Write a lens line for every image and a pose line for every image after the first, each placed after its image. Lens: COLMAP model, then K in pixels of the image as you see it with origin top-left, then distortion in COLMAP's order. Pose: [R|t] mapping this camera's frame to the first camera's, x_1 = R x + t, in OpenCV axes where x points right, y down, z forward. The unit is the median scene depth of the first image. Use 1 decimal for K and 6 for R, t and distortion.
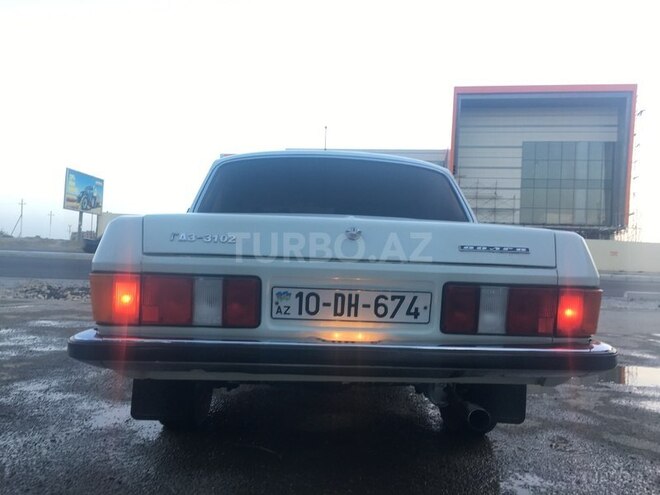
lens RADIAL K [[553.9, 0, 328.2], [0, 553.9, 251.9], [0, 0, 1]] dist [0.055601, -0.065799]
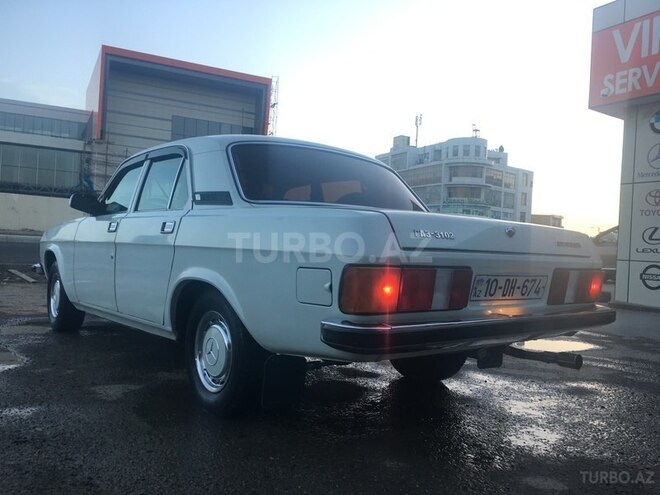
lens RADIAL K [[553.9, 0, 323.8], [0, 553.9, 253.0], [0, 0, 1]] dist [0.055601, -0.065799]
pose [[0.811504, -0.003791, 0.584334, -1.078833], [-0.027681, 0.998607, 0.044921, -0.032061], [-0.583690, -0.052629, 0.810269, 0.196701]]
